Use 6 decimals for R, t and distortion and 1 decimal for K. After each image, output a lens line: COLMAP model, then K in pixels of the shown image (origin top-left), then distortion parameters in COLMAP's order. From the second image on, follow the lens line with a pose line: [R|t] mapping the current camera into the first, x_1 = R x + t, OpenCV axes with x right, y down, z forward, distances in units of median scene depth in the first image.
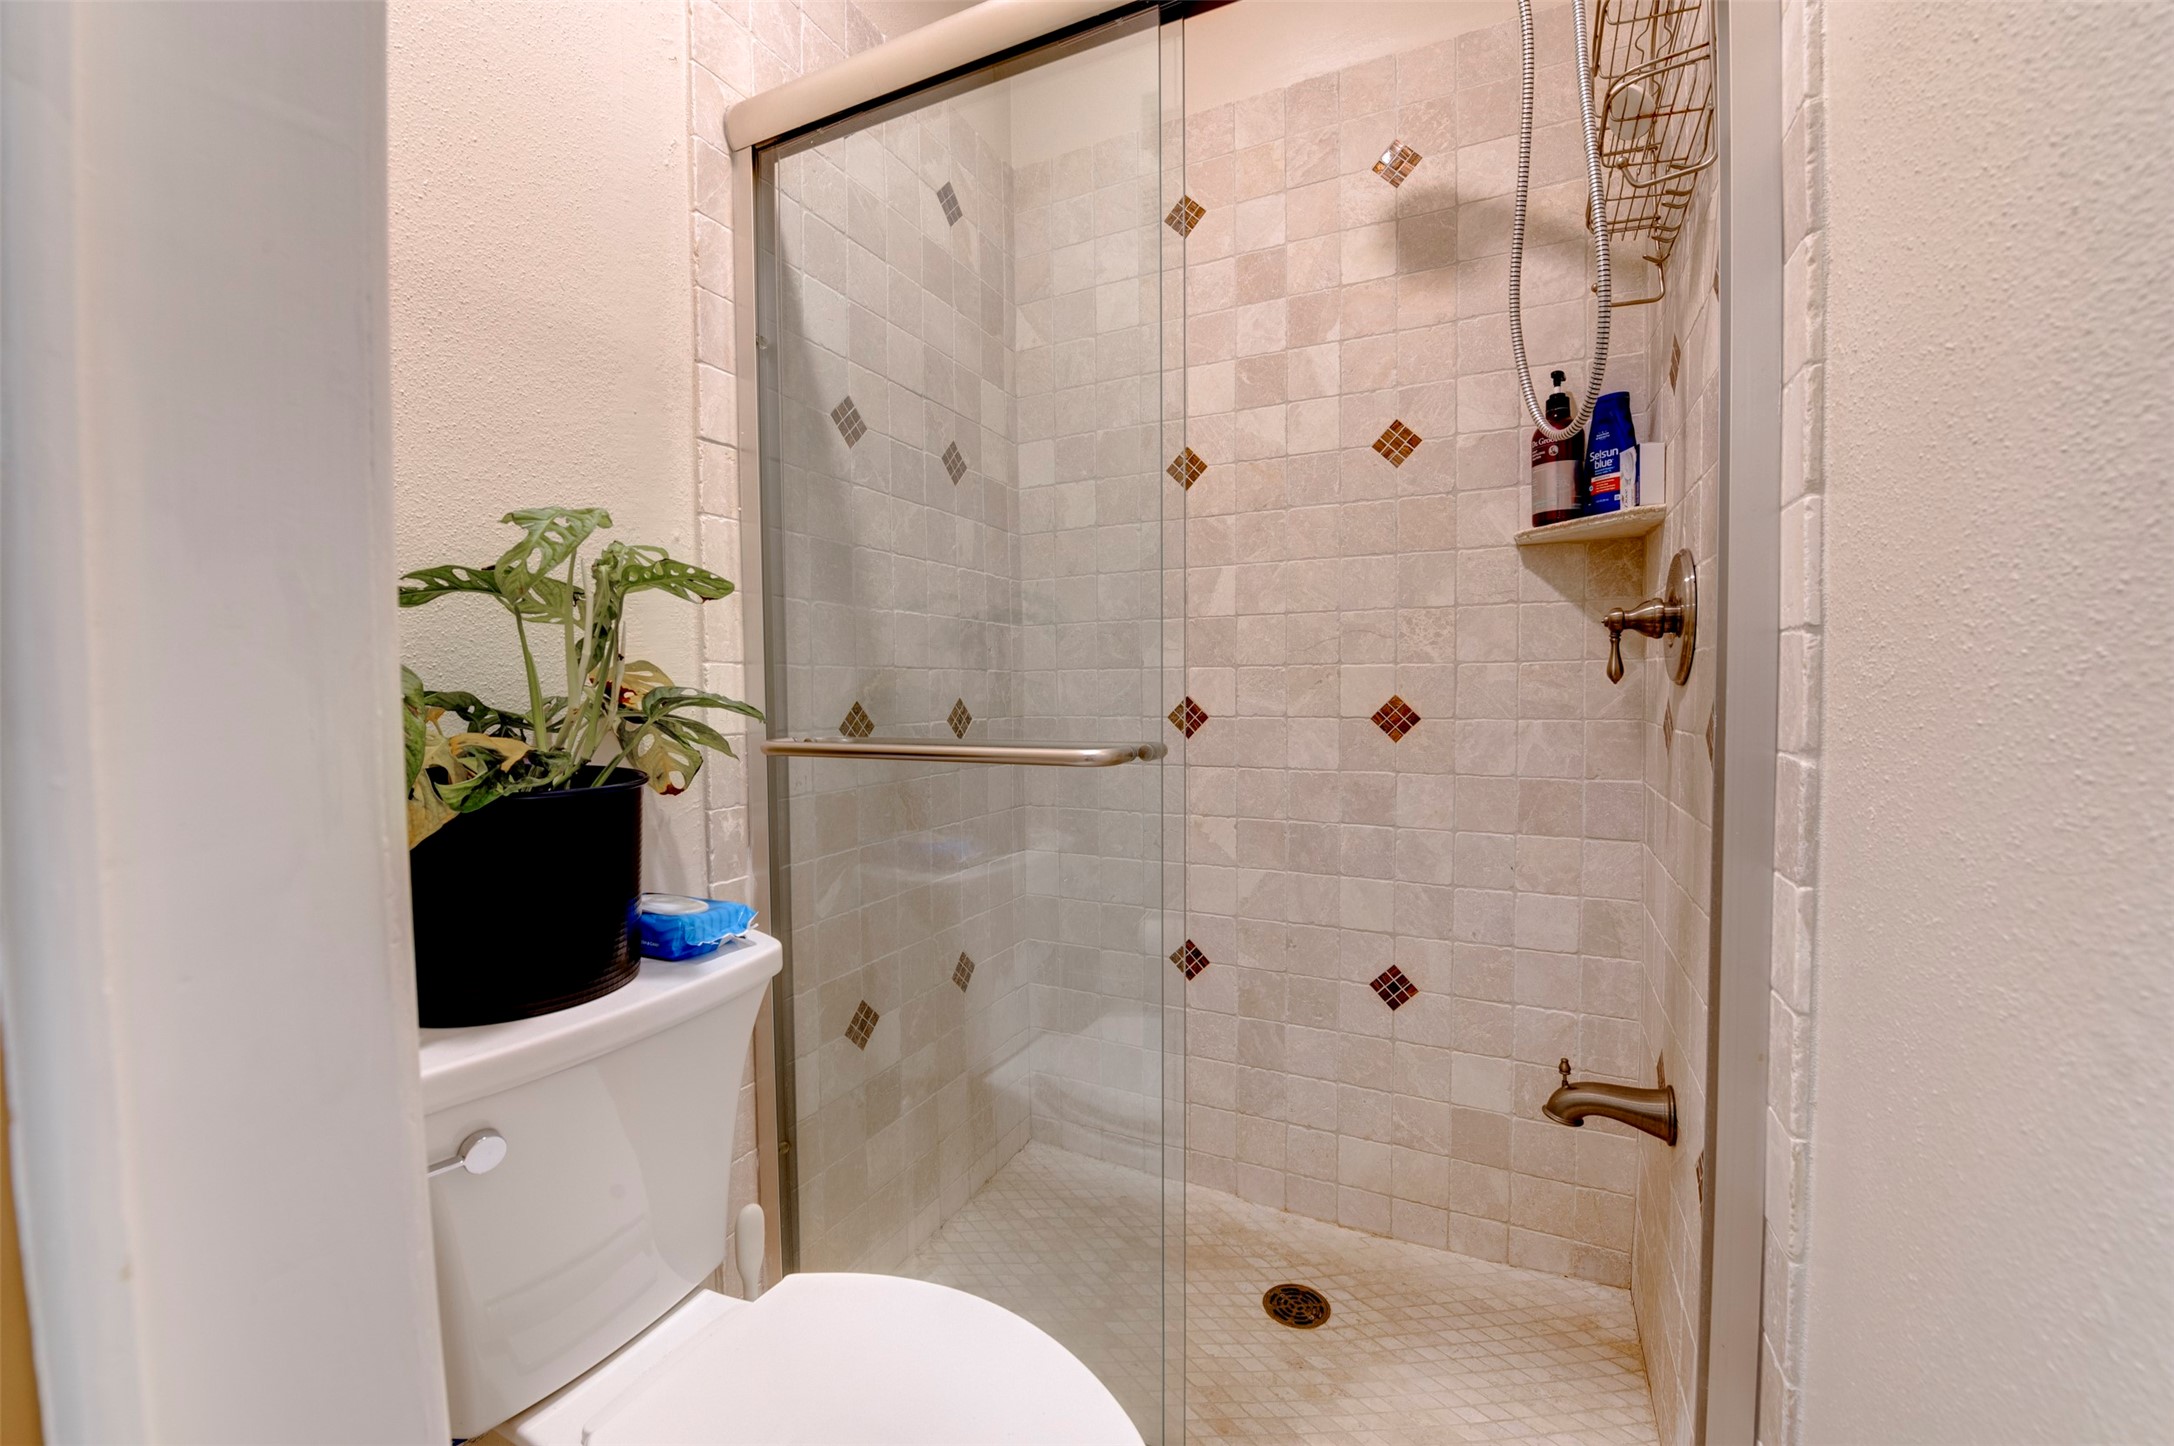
lens RADIAL K [[862.7, 0, 1098.5], [0, 862.7, 724.0], [0, 0, 1]] dist [-0.017418, -0.000286]
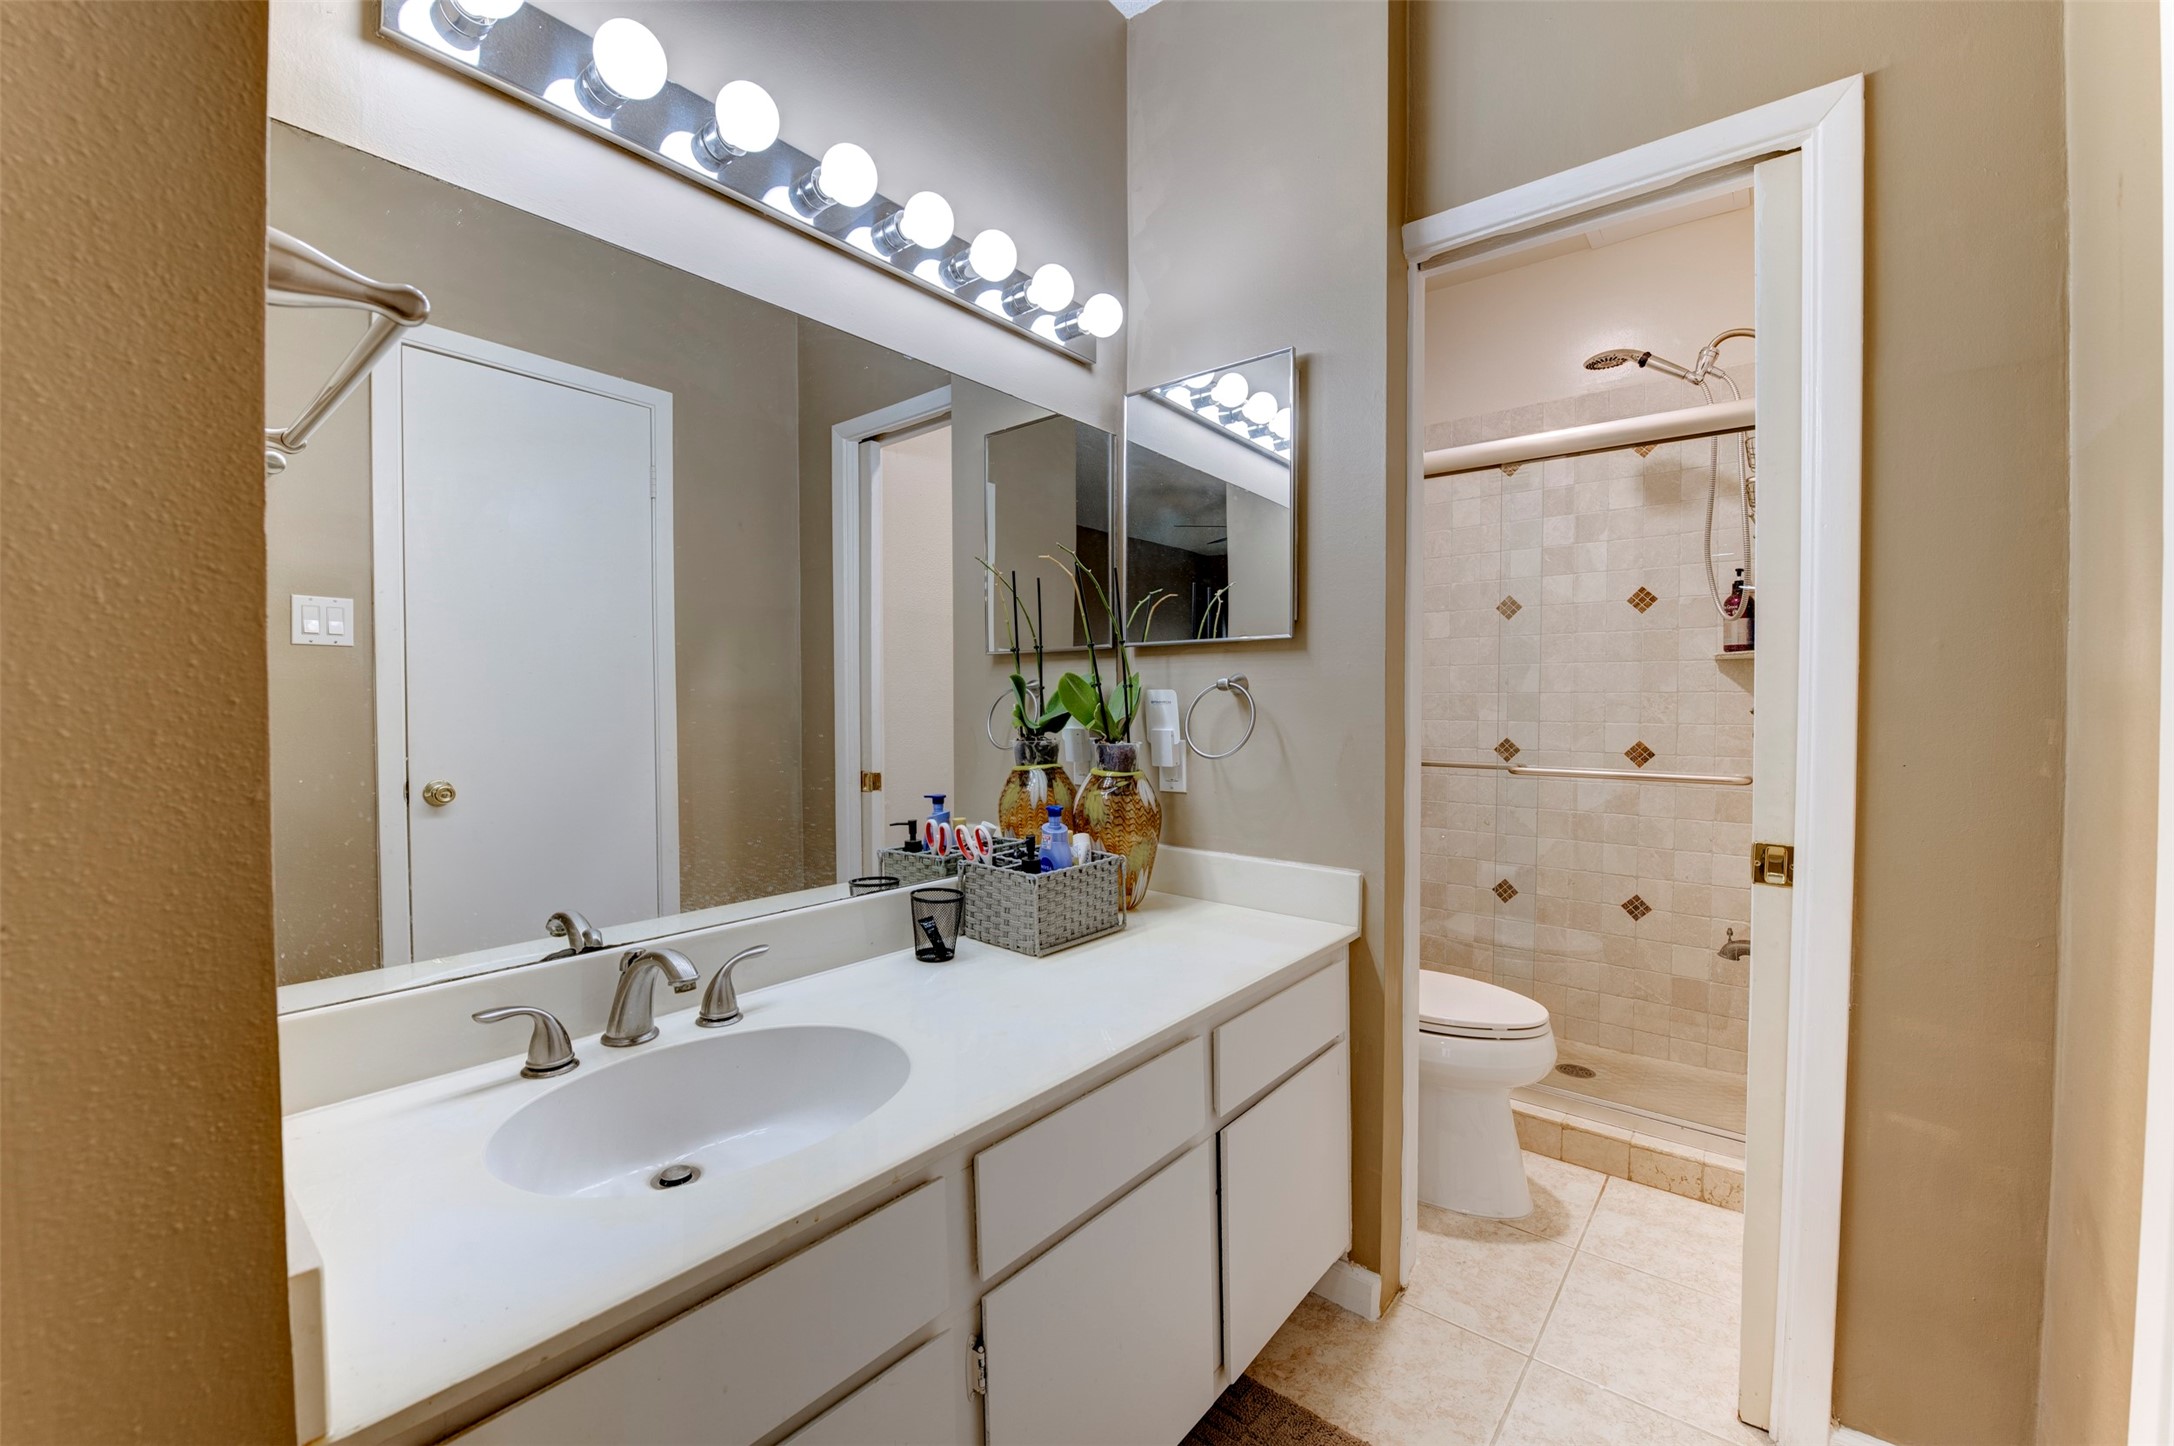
lens RADIAL K [[862.7, 0, 1098.5], [0, 862.7, 724.0], [0, 0, 1]] dist [-0.017418, -0.000286]
pose [[0.973089, 0.015931, -0.229876, -0.331313], [-0.018517, 0.999787, -0.009097, -0.032015], [0.229682, 0.013109, 0.973177, -0.964204]]
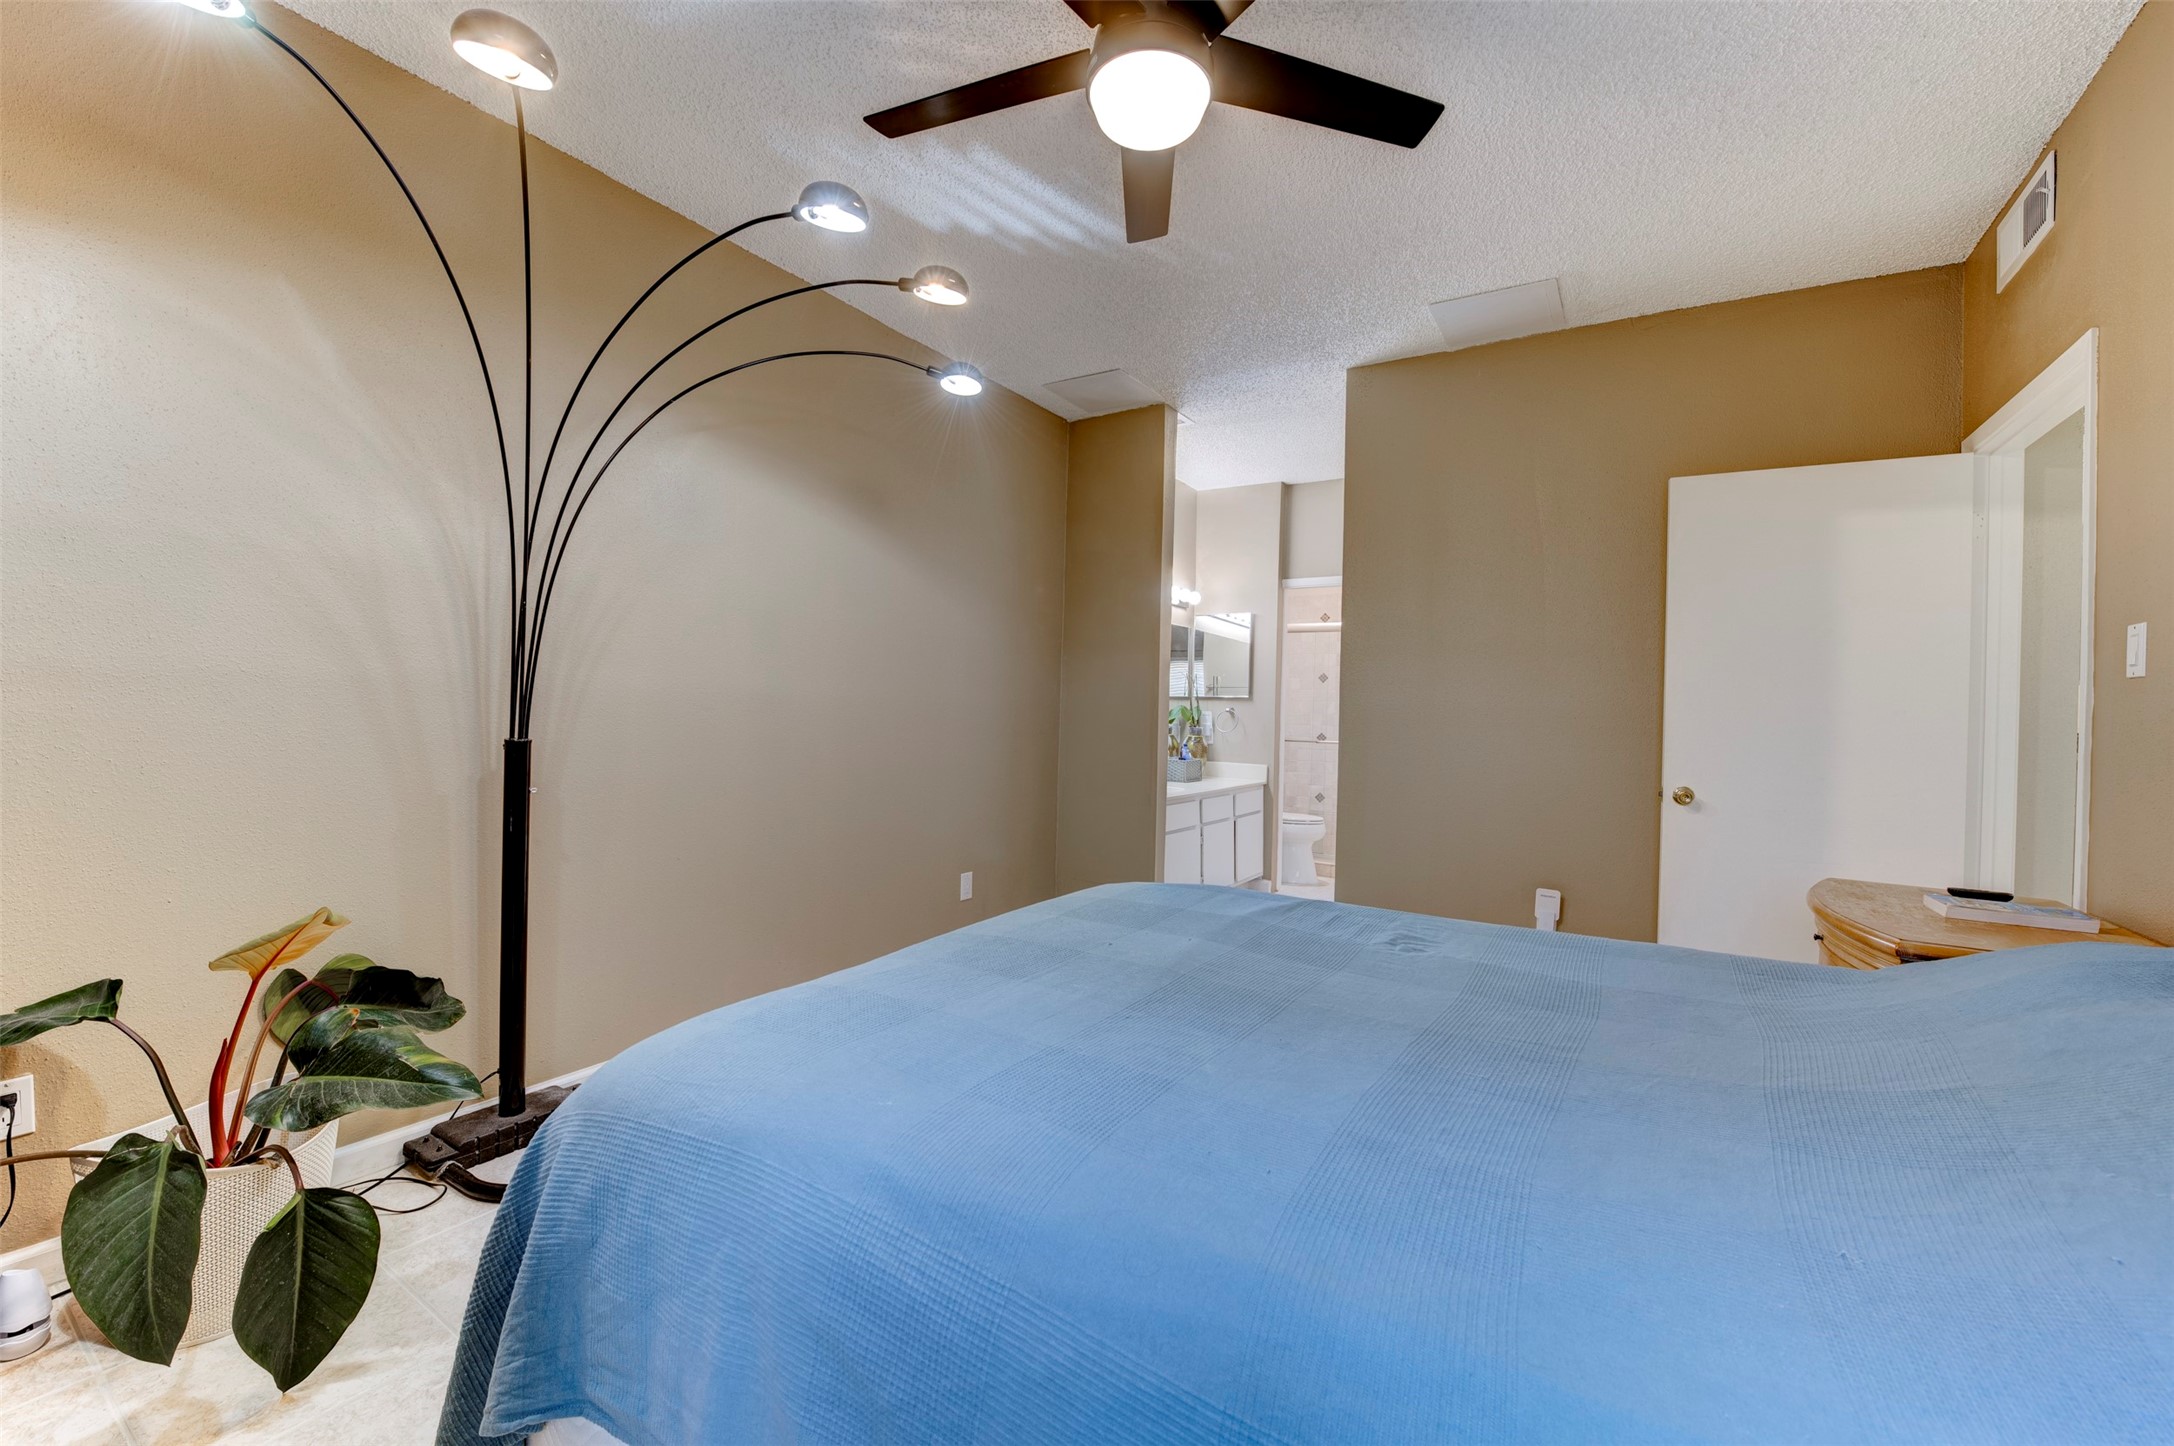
lens RADIAL K [[862.7, 0, 1098.5], [0, 862.7, 724.0], [0, 0, 1]] dist [-0.017418, -0.000286]
pose [[0.995266, 0.035451, -0.090493, -0.798366], [-0.038260, 0.998832, -0.029498, 0.153087], [0.089342, 0.032821, 0.995460, -4.844083]]
